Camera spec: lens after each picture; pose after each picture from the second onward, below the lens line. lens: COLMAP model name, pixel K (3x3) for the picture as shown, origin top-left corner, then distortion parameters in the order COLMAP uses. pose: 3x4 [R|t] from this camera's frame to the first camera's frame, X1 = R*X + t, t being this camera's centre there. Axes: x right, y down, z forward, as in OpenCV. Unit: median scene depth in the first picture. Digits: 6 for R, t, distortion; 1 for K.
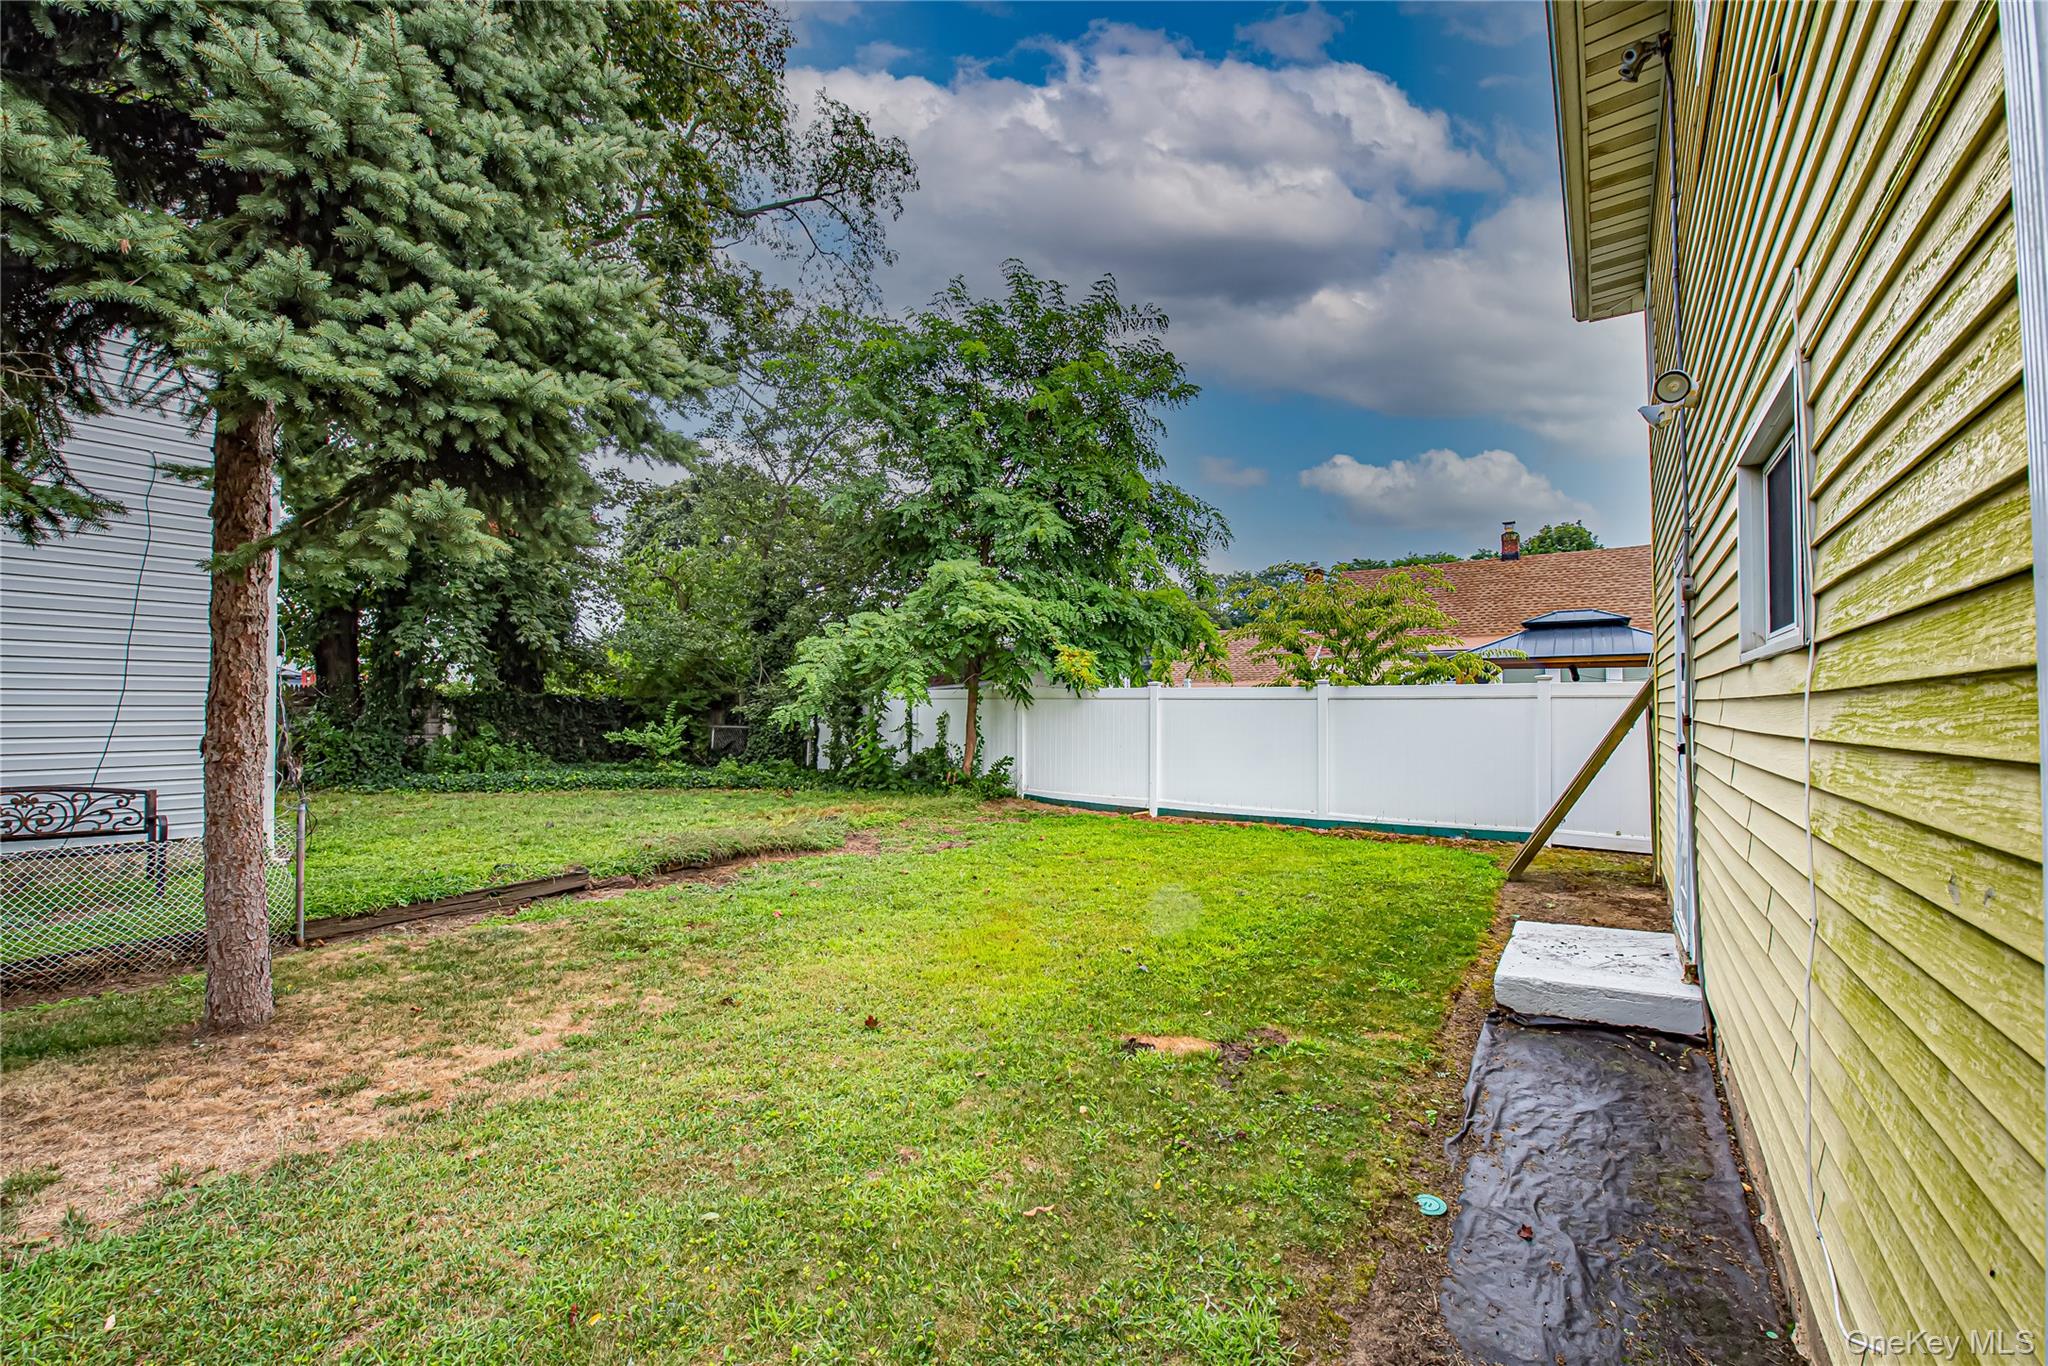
lens RADIAL K [[792.1, 0, 1025.6], [0, 792.1, 692.8], [0, 0, 1]] dist [0.006291, -0.002017]
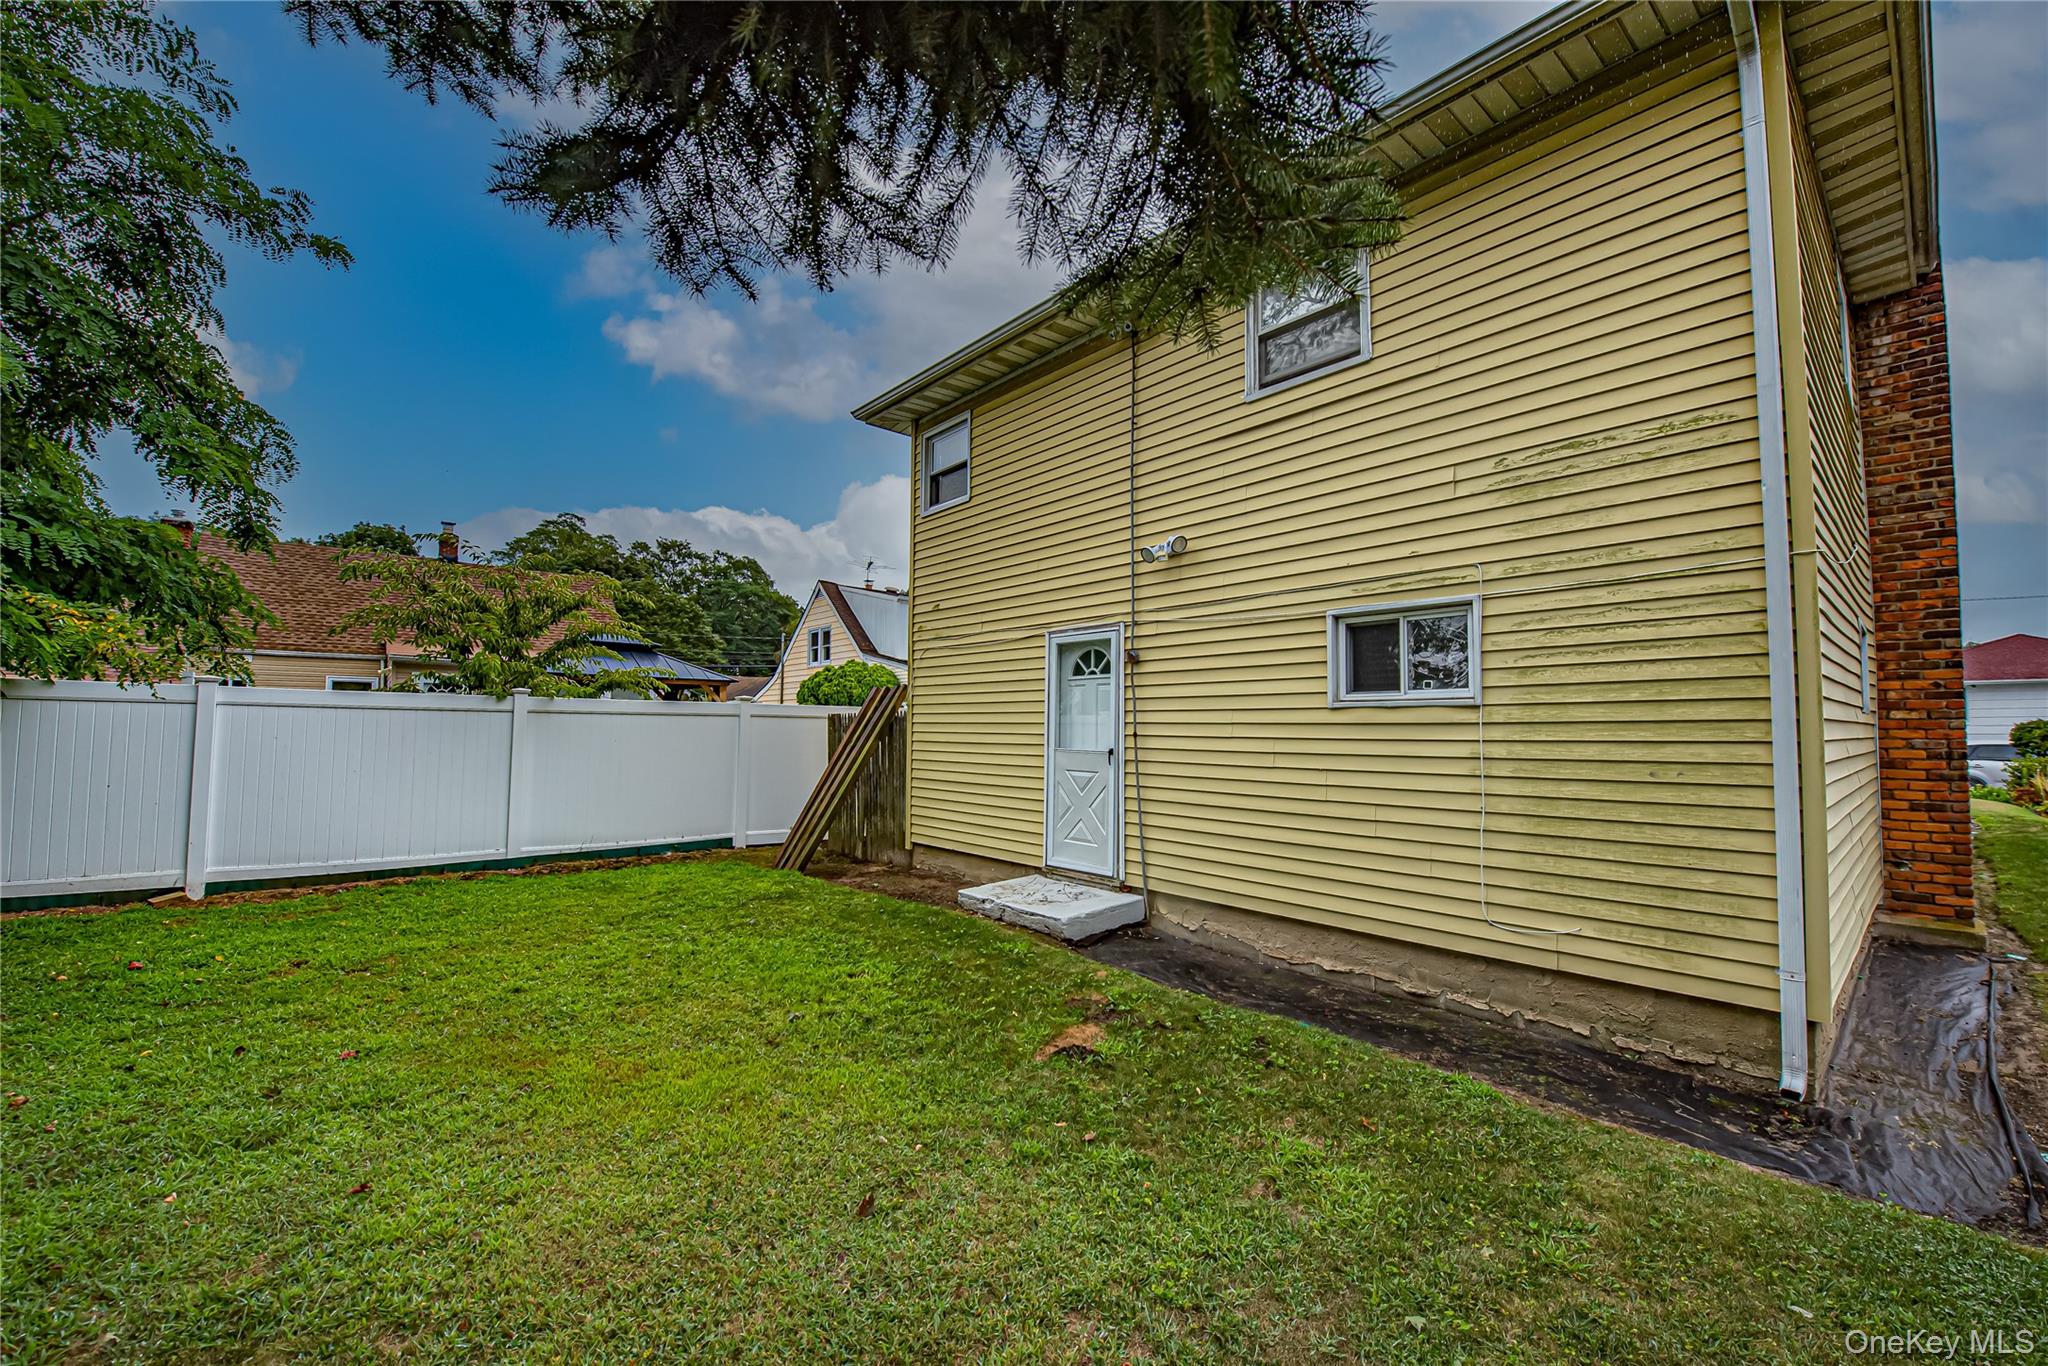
lens RADIAL K [[792.1, 0, 1018.5], [0, 792.1, 685.1], [0, 0, 1]] dist [0.006291, -0.002017]
pose [[0.229636, 0.066492, 0.971003, -0.333686], [-0.035038, 0.997582, -0.060026, 0.011729], [-0.972646, -0.020238, 0.231411, 0.305738]]
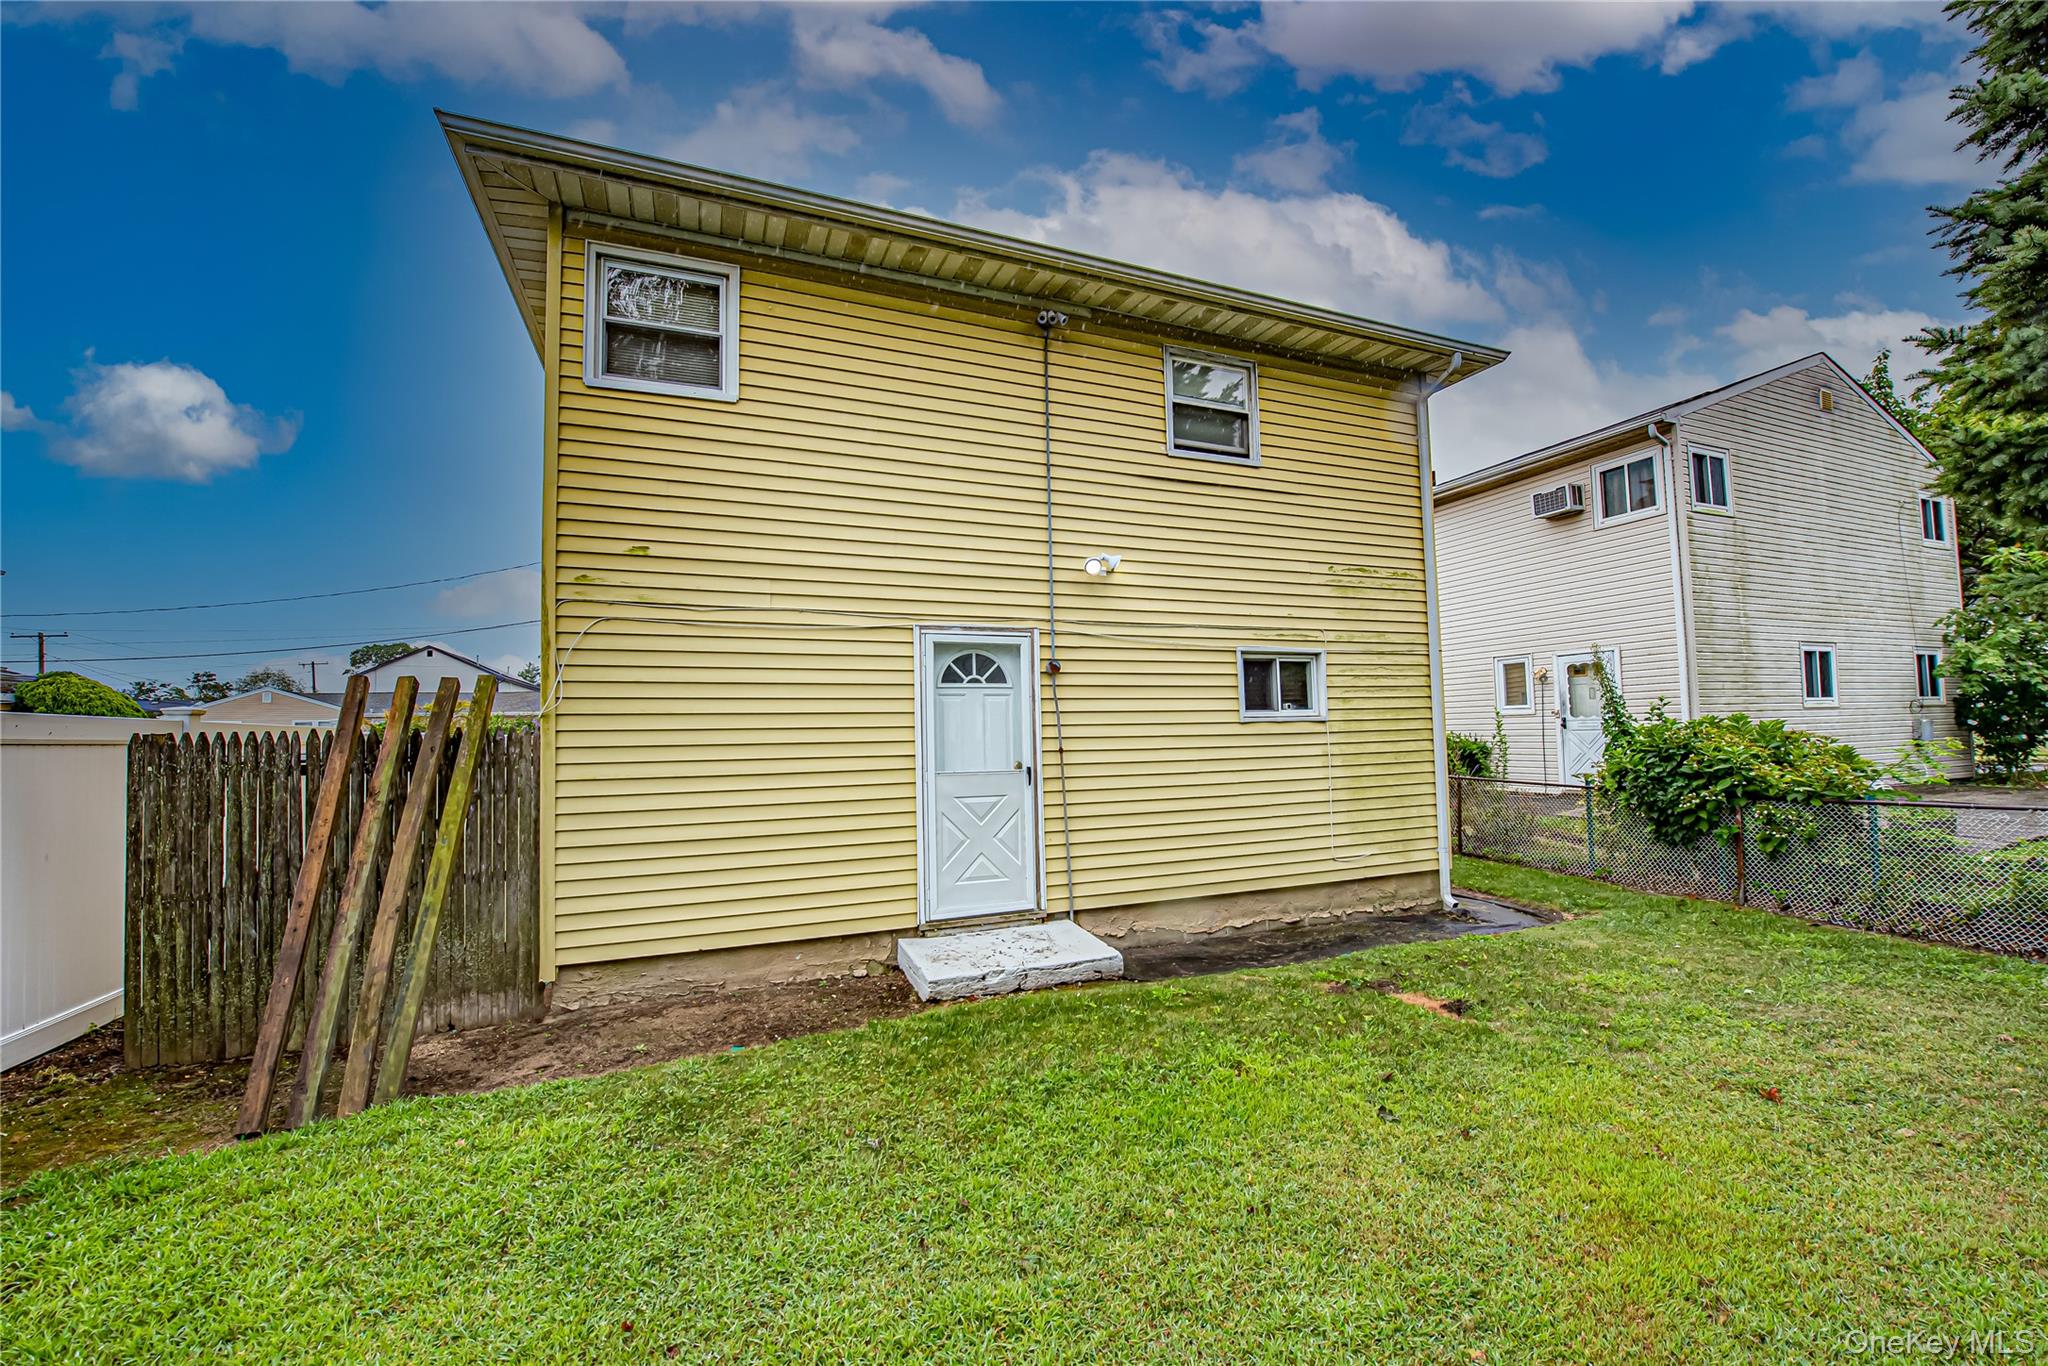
lens RADIAL K [[792.1, 0, 1020.3], [0, 792.1, 696.2], [0, 0, 1]] dist [0.006291, -0.002017]
pose [[-0.833660, 0.063303, 0.548638, -0.005174], [0.018623, 0.996066, -0.086631, 0.020640], [-0.551963, -0.062003, -0.831560, 0.870317]]
